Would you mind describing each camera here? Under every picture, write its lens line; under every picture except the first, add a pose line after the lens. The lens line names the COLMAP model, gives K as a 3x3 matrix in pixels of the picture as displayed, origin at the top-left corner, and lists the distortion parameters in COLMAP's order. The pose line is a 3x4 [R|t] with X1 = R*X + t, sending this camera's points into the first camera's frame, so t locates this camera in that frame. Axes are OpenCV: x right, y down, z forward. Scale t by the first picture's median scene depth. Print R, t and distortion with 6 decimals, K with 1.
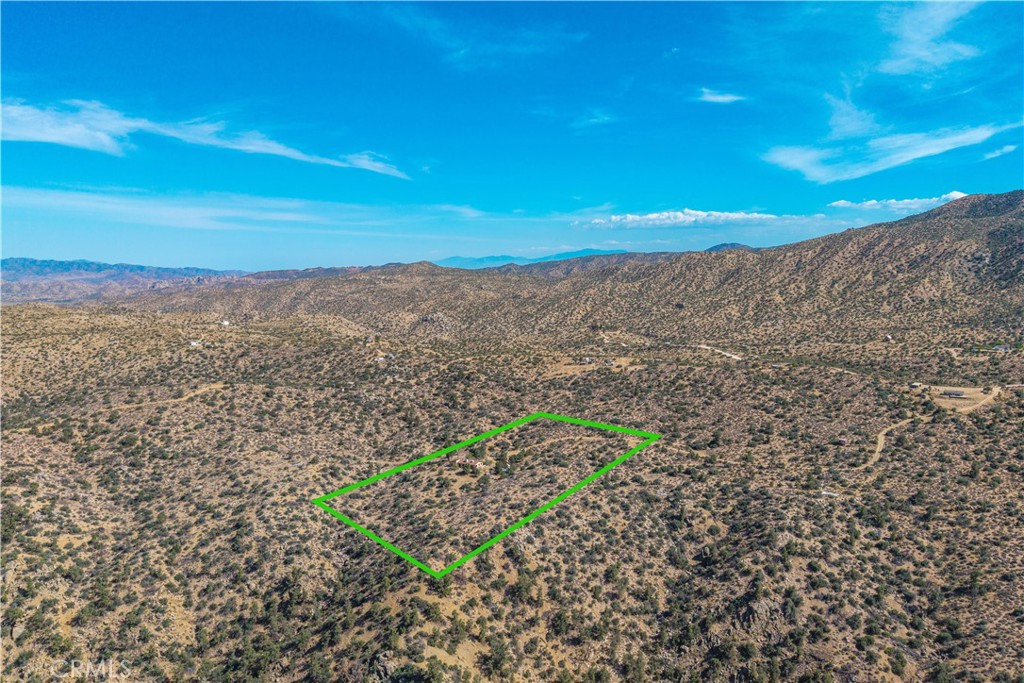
lens RADIAL K [[803.8, 0, 544.4], [0, 803.8, 361.2], [0, 0, 1]] dist [0.056335, -0.098258]
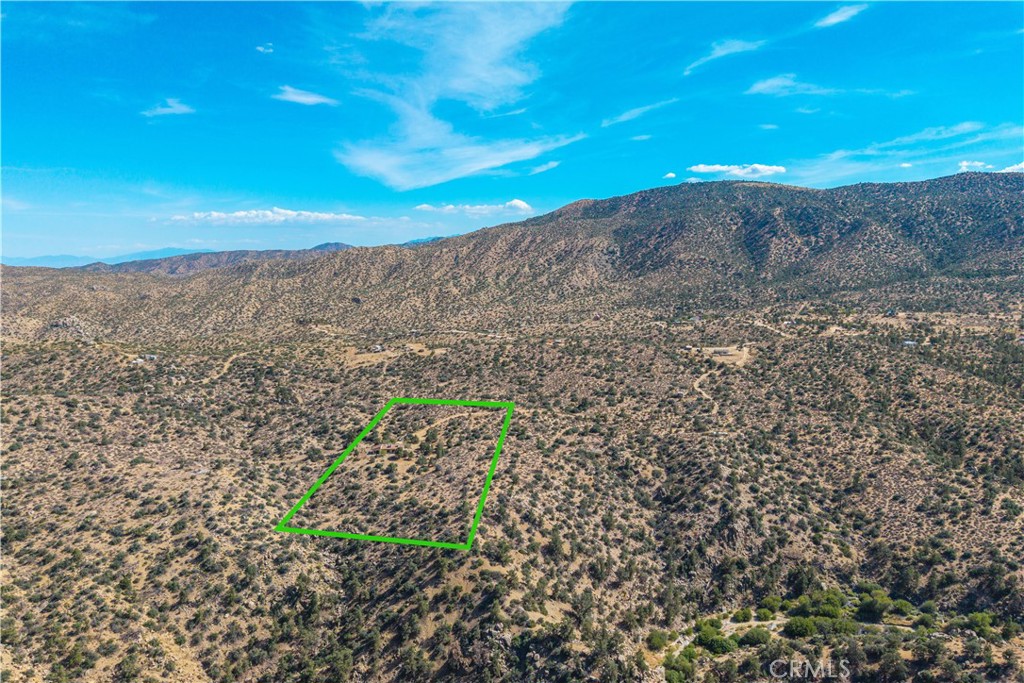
lens RADIAL K [[803.8, 0, 511.2], [0, 803.8, 350.5], [0, 0, 1]] dist [0.056335, -0.098258]
pose [[0.881526, -0.056798, 0.468707, -0.468630], [0.064403, 0.997924, -0.000197, 0.022769], [-0.467723, 0.030360, 0.883353, 0.090177]]
